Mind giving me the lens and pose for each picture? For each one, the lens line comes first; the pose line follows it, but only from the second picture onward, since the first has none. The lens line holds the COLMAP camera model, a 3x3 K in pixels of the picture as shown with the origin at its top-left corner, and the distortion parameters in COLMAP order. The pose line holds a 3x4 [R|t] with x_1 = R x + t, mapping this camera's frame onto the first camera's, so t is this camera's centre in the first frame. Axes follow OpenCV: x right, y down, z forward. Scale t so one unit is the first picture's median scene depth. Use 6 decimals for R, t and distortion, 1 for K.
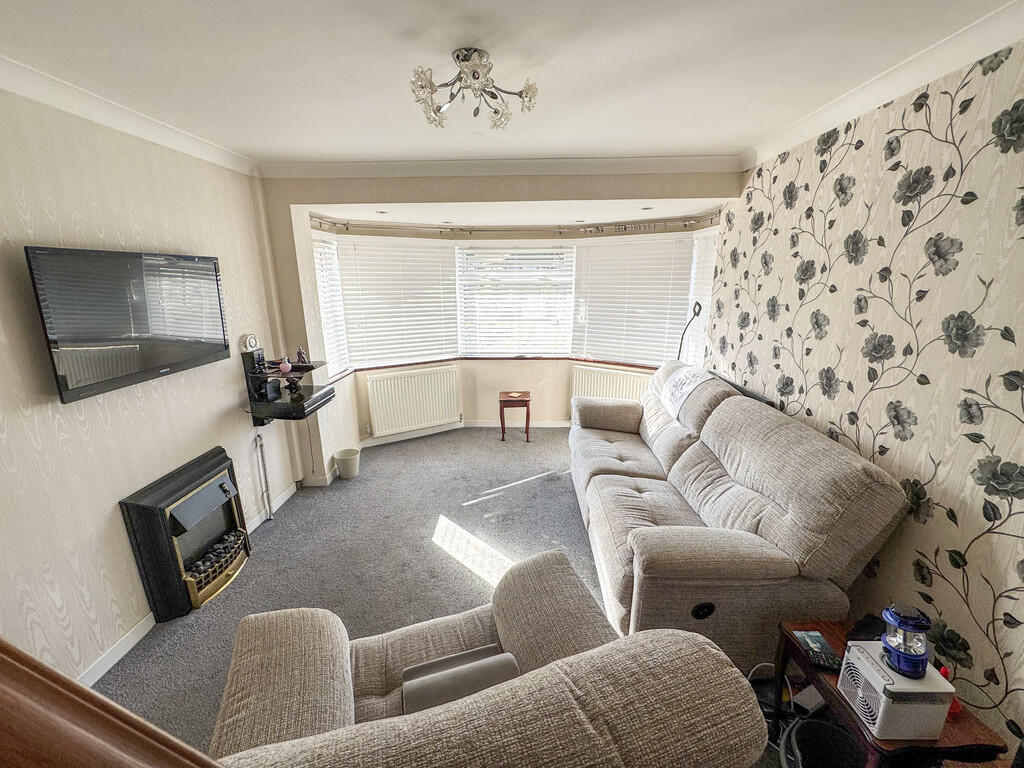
lens RADIAL K [[412.7, 0, 515.3], [0, 412.7, 384.9], [0, 0, 1]] dist [-0.000620, -0.000958]
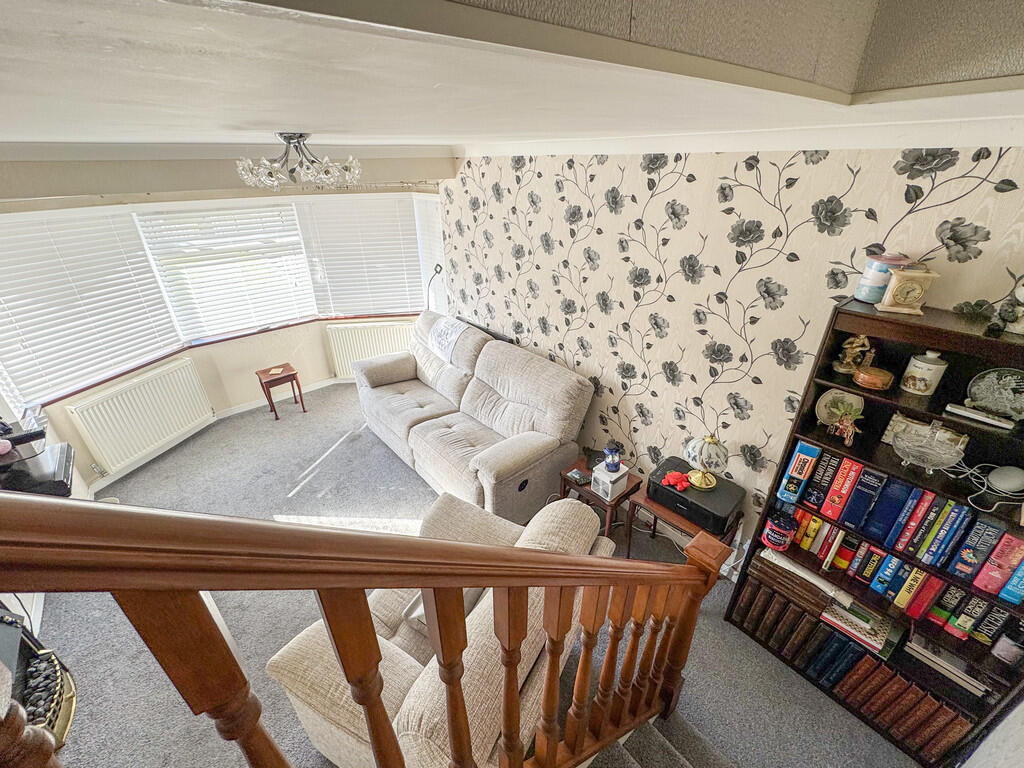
lens RADIAL K [[412.7, 0, 508.0], [0, 412.7, 384.1], [0, 0, 1]] dist [-0.000620, -0.000958]
pose [[0.754025, -0.308567, 0.579856, -0.269850], [0.176439, 0.945492, 0.273704, -0.194371], [-0.632705, -0.104071, 0.767368, -0.133505]]
